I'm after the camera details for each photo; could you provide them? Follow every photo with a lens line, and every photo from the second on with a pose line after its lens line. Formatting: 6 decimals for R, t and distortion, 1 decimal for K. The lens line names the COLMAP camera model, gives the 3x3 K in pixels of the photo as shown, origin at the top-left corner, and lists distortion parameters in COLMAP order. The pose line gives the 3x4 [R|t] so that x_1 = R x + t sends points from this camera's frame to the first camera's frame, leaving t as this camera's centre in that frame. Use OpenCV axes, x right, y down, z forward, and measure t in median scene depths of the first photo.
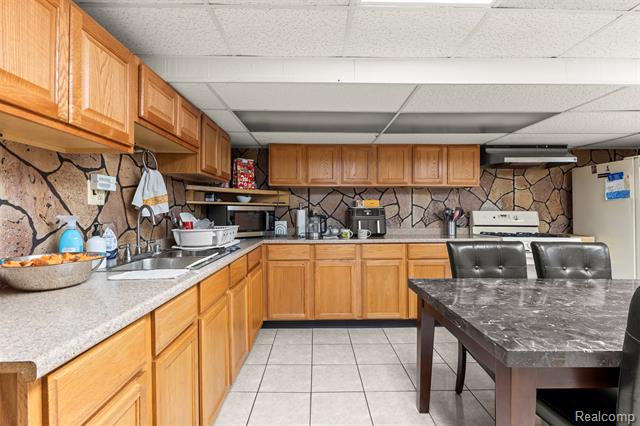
lens RADIAL K [[304.2, 0, 322.5], [0, 304.2, 213.4], [0, 0, 1]] dist [-0.000939, 0.000507]
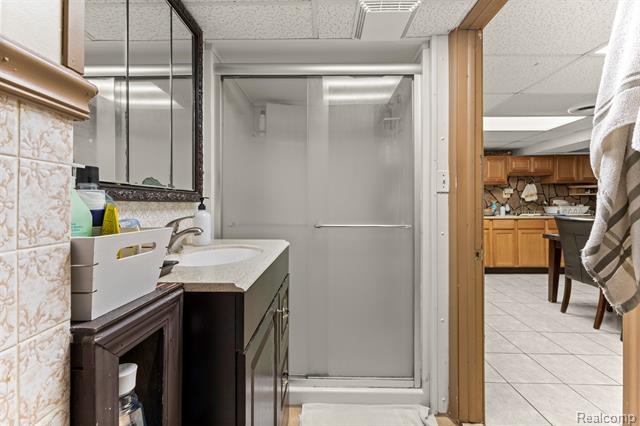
lens RADIAL K [[280.6, 0, 321.1], [0, 280.6, 204.9], [0, 0, 1]] dist [0.007511, -0.001776]
pose [[-0.033347, -0.005398, -0.999429, 1.162815], [0.000566, 0.999985, -0.005420, 0.032010], [0.999444, -0.000747, -0.033343, -0.456782]]
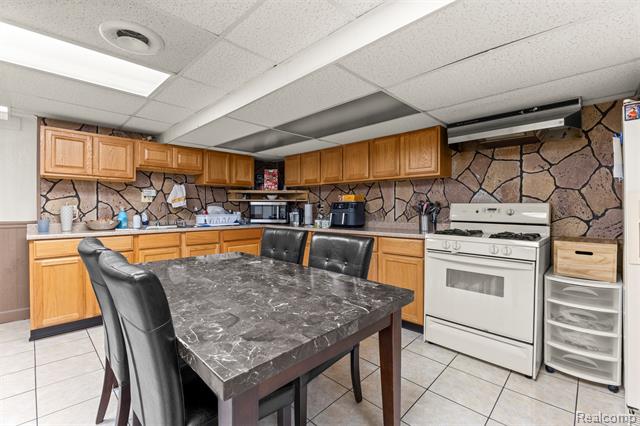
lens RADIAL K [[288.0, 0, 319.8], [0, 288.0, 210.4], [0, 0, 1]] dist [-0.012976, 0.002358]
pose [[0.695710, 0.005727, -0.718300, 0.849105], [-0.005102, 0.999982, 0.003030, 0.010885], [0.718305, 0.001557, 0.695727, 0.193484]]
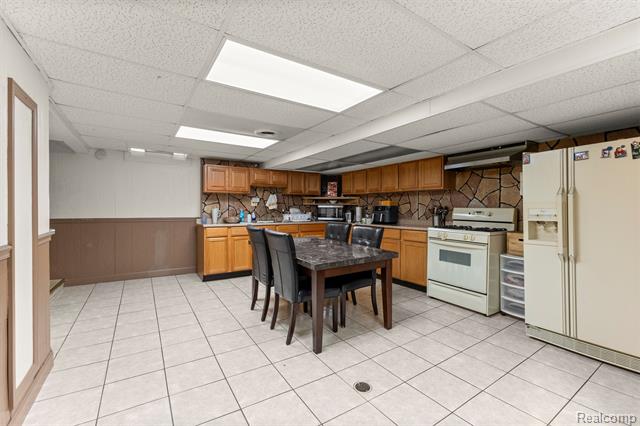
lens RADIAL K [[280.6, 0, 317.2], [0, 280.6, 210.6], [0, 0, 1]] dist [0.007511, -0.001776]
pose [[0.514212, 0.010517, -0.857599, 1.235245], [-0.007149, 0.999943, 0.007976, -0.001758], [0.857633, 0.002029, 0.514258, -0.054443]]
